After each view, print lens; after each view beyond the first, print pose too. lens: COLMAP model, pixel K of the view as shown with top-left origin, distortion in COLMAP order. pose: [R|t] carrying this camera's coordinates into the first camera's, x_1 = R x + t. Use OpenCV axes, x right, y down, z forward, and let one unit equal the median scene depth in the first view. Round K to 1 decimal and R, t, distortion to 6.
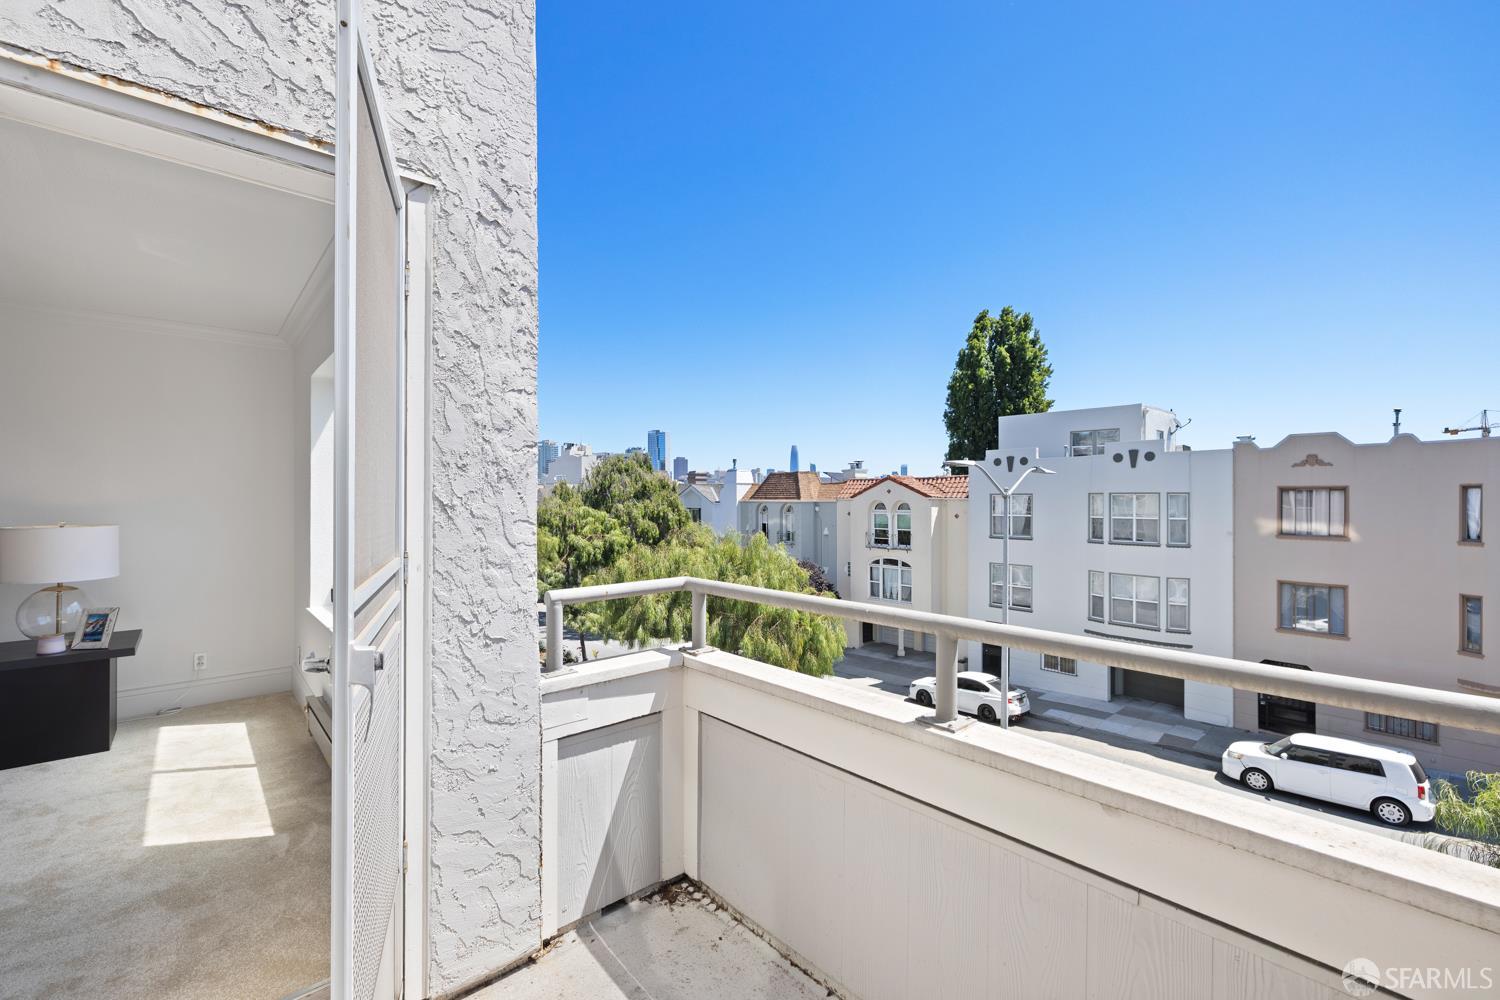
lens RADIAL K [[634.3, 0, 744.6], [0, 634.3, 496.6], [0, 0, 1]] dist [-0.000207, -0.000126]
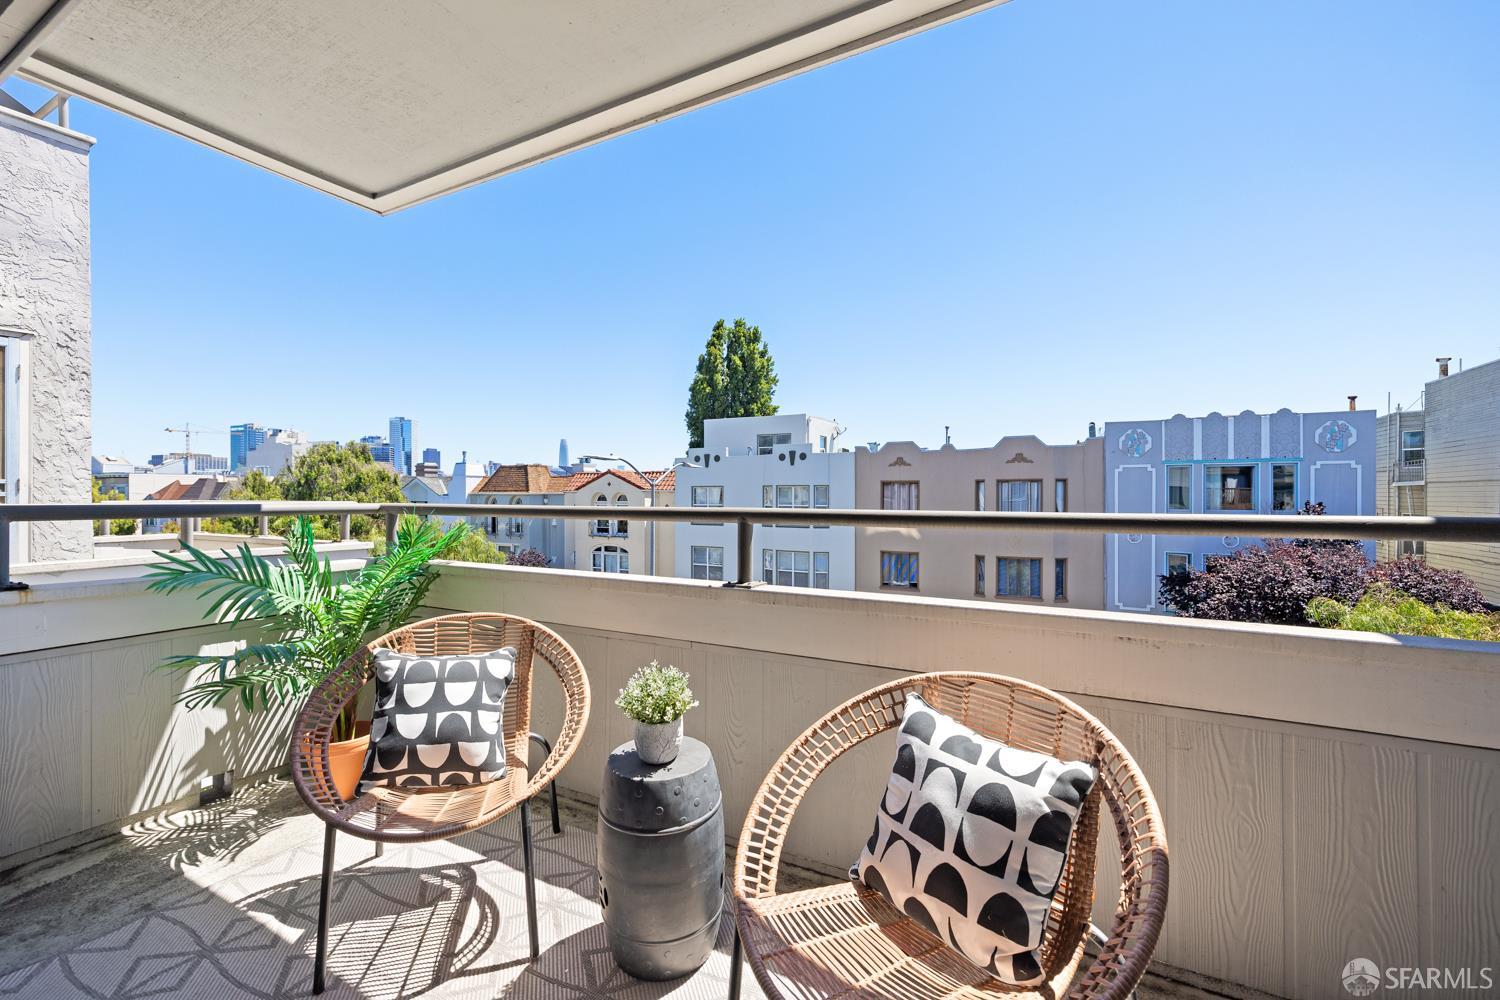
lens RADIAL K [[647.7, 0, 742.9], [0, 647.7, 495.5], [0, 0, 1]] dist [0.001797, -0.000083]
pose [[0.940504, 0.000263, 0.339782, 0.054284], [-0.001489, 0.999993, 0.003346, 0.005900], [-0.339779, -0.003653, 0.940498, -0.100695]]
